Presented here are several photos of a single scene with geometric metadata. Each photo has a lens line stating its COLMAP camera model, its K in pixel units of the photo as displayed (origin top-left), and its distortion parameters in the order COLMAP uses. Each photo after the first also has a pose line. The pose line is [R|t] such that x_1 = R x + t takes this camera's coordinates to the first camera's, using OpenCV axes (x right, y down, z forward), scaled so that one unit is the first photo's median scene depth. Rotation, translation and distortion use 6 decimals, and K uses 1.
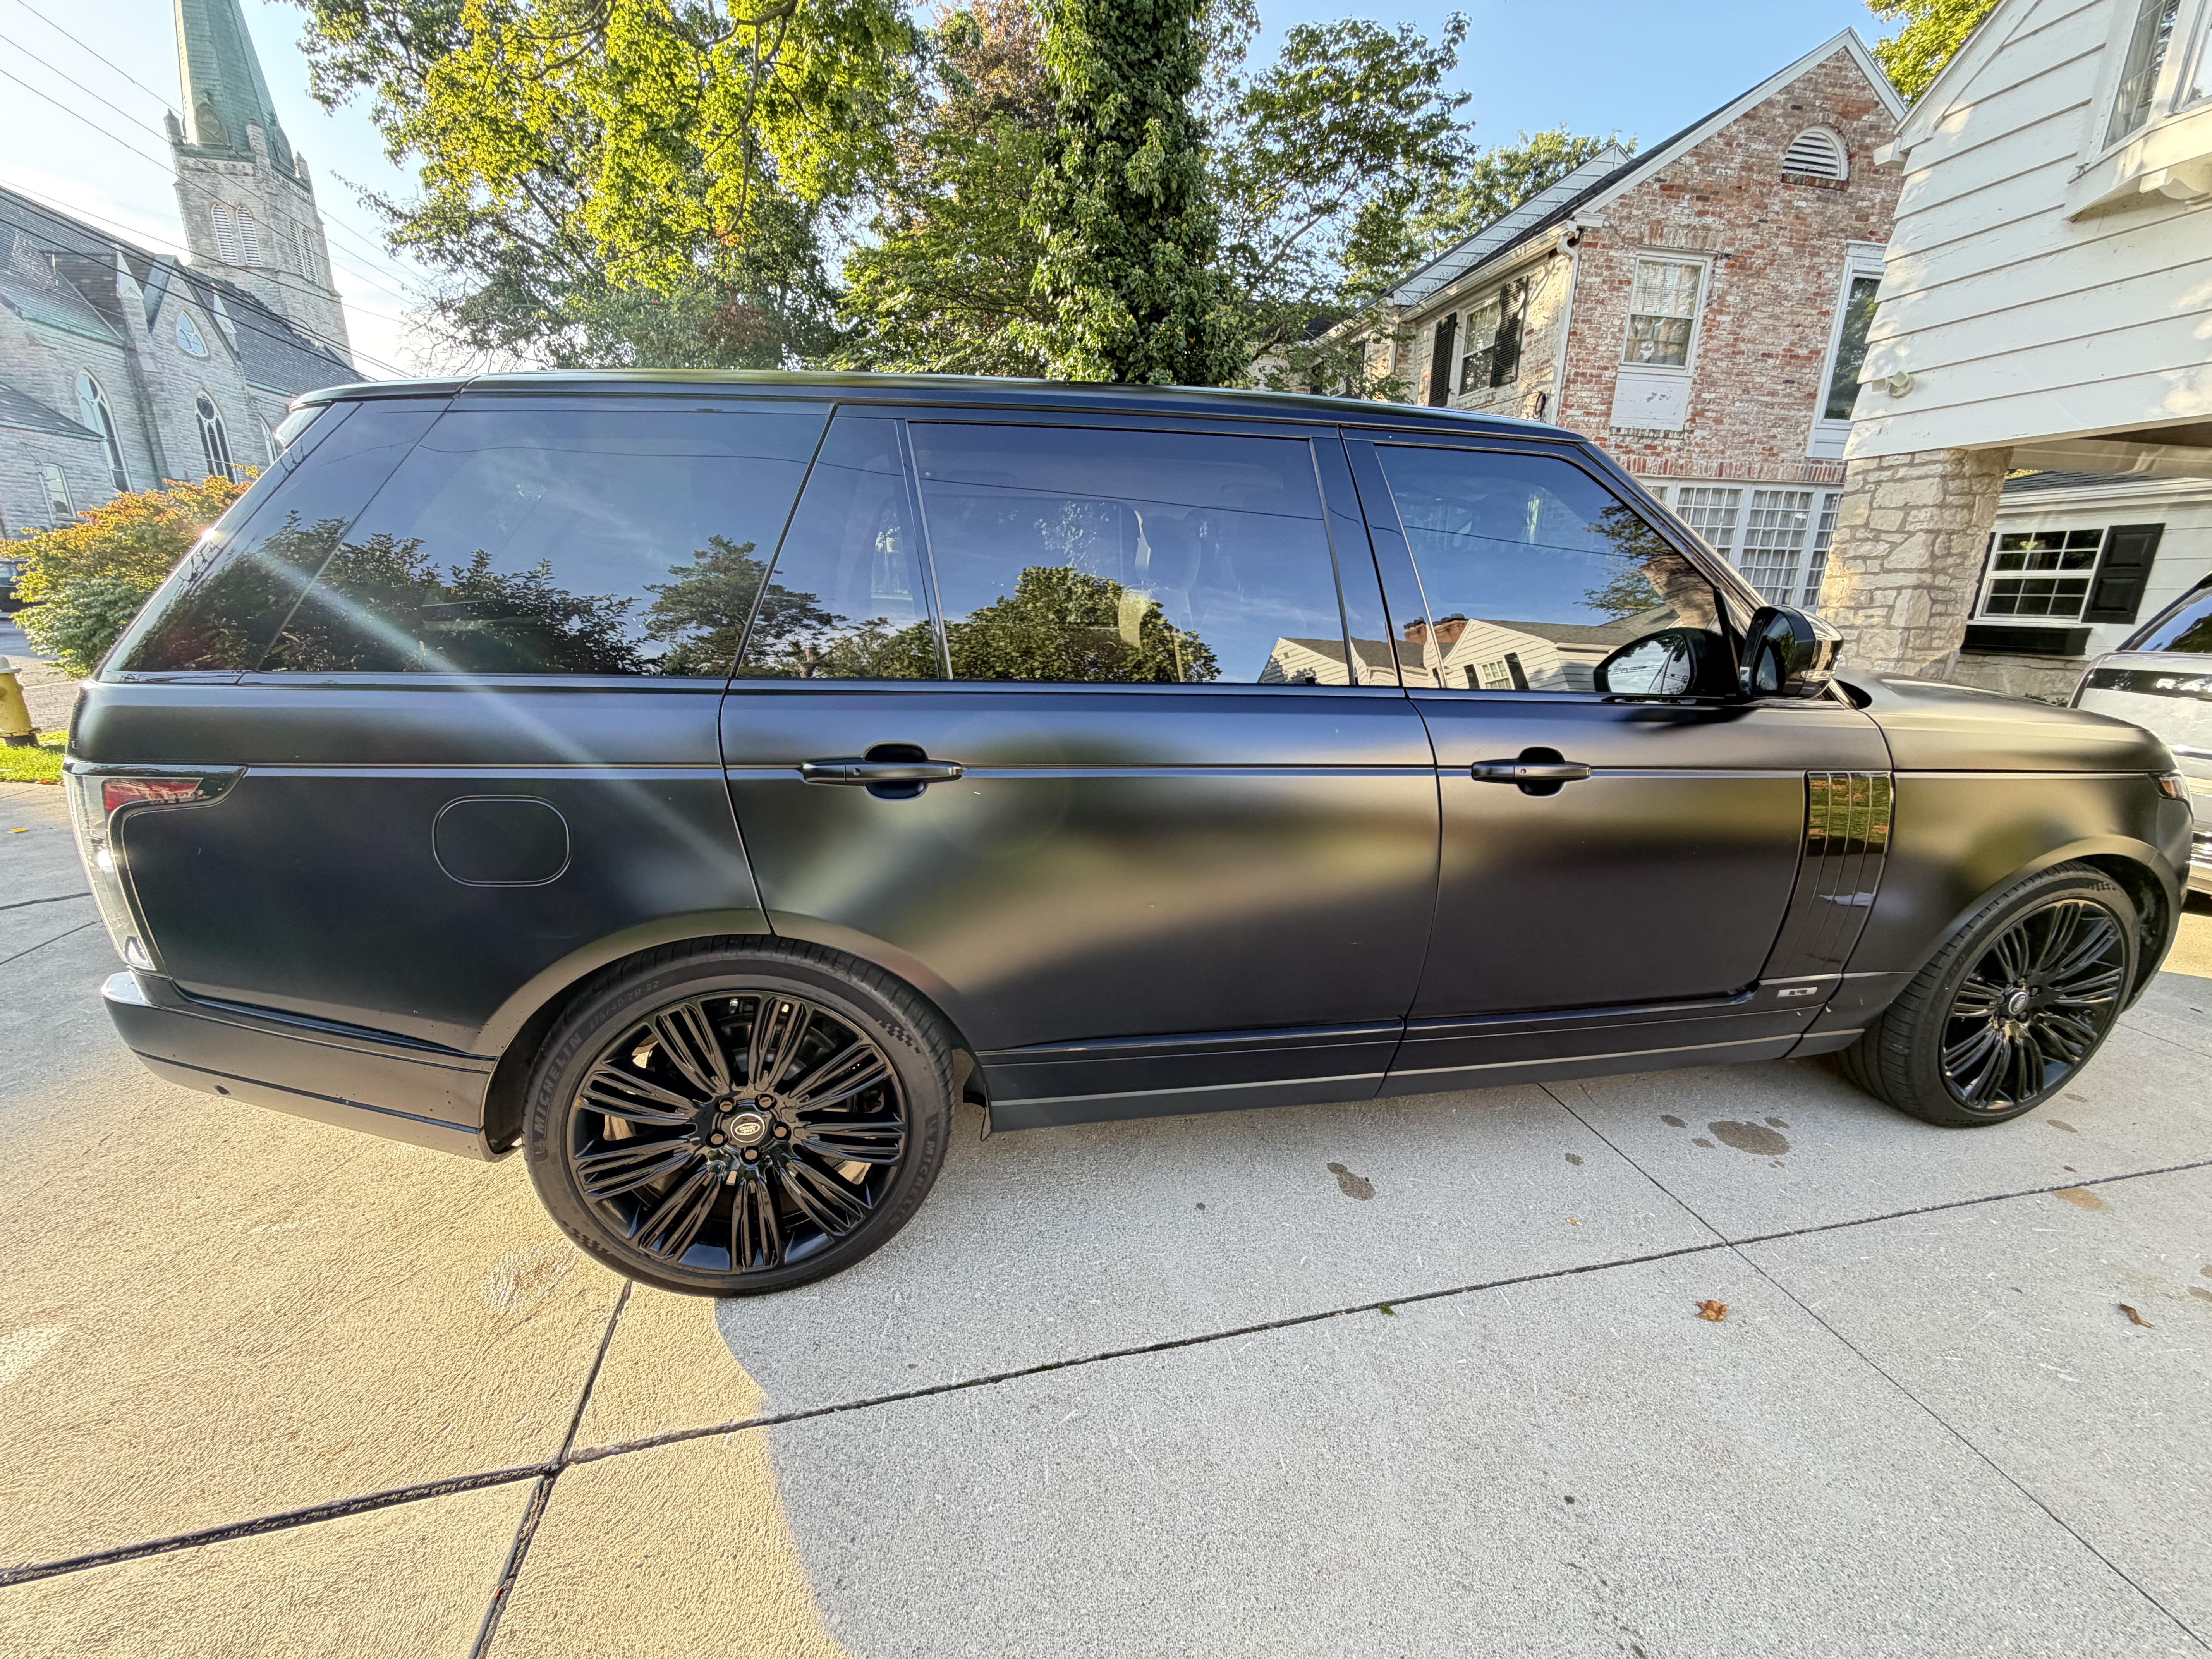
lens RADIAL K [[876.4, 0, 1105.5], [0, 876.4, 833.8], [0, 0, 1]] dist [-0.000670, -0.000186]
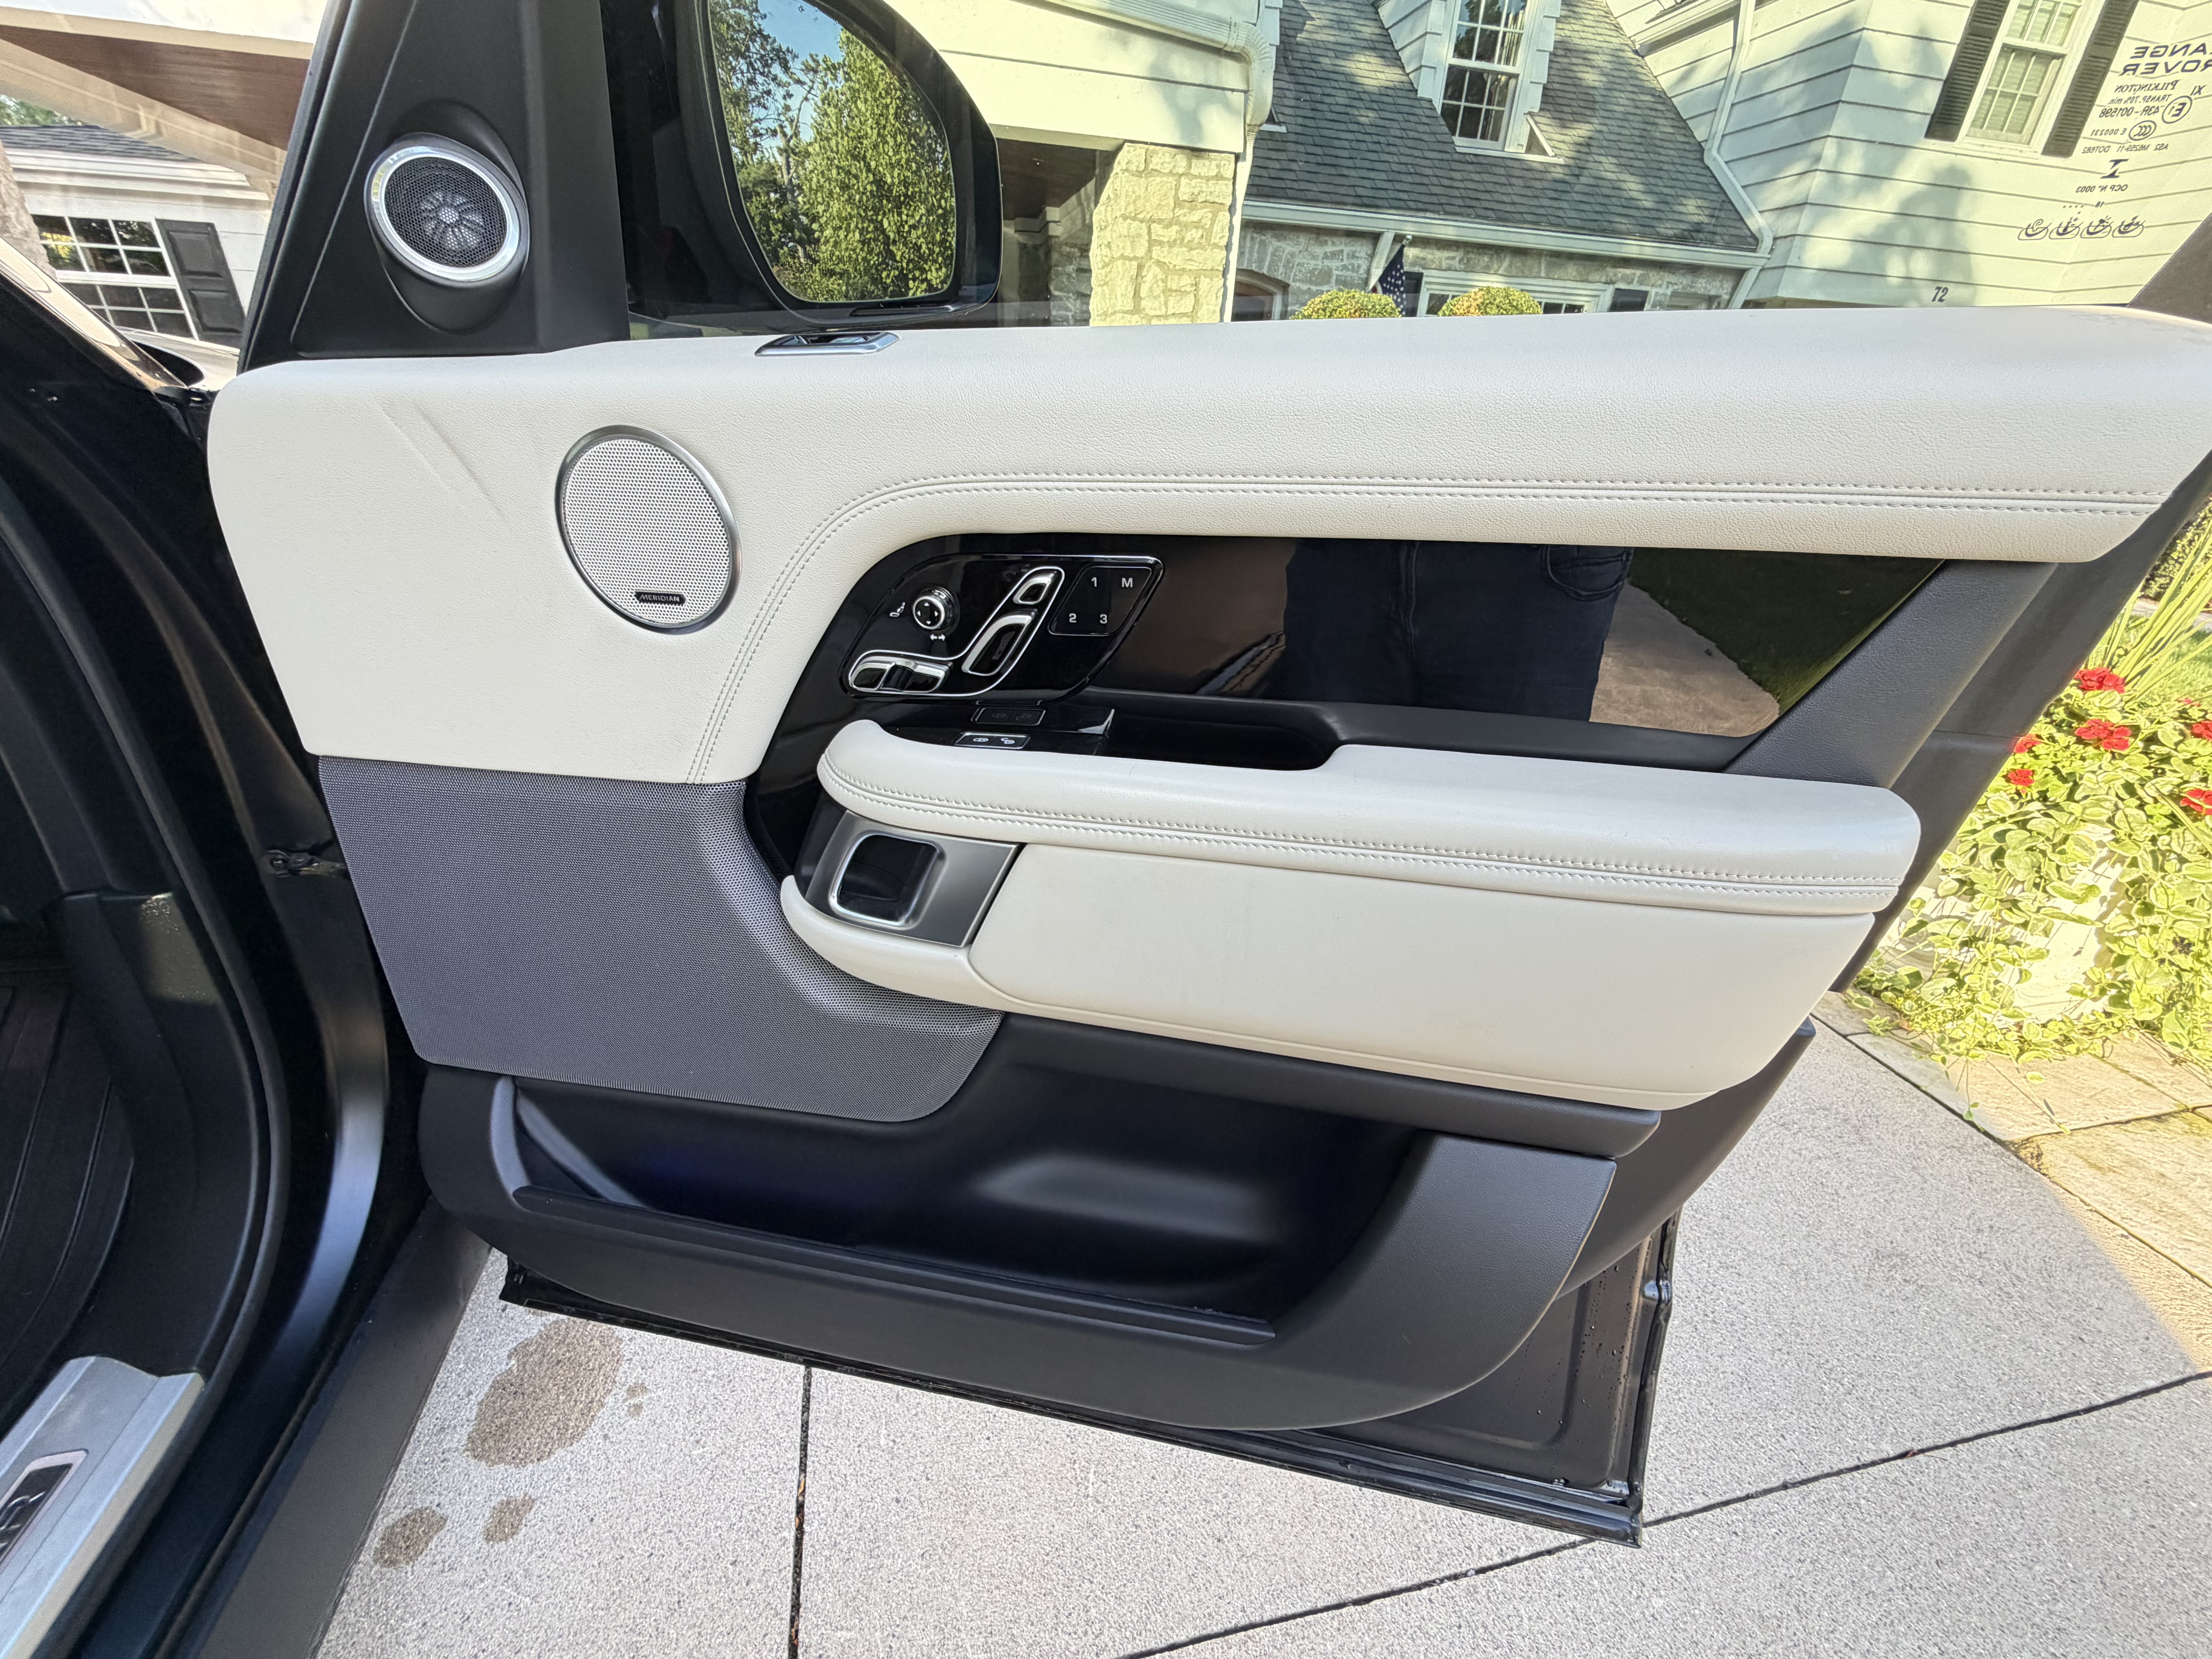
lens RADIAL K [[876.4, 0, 1098.0], [0, 876.4, 818.3], [0, 0, 1]] dist [-0.000670, -0.000186]
pose [[-0.017102, -0.466345, 0.884438, 0.132974], [0.224658, 0.860156, 0.457886, -0.041507], [-0.974288, 0.206527, 0.090057, 0.172581]]
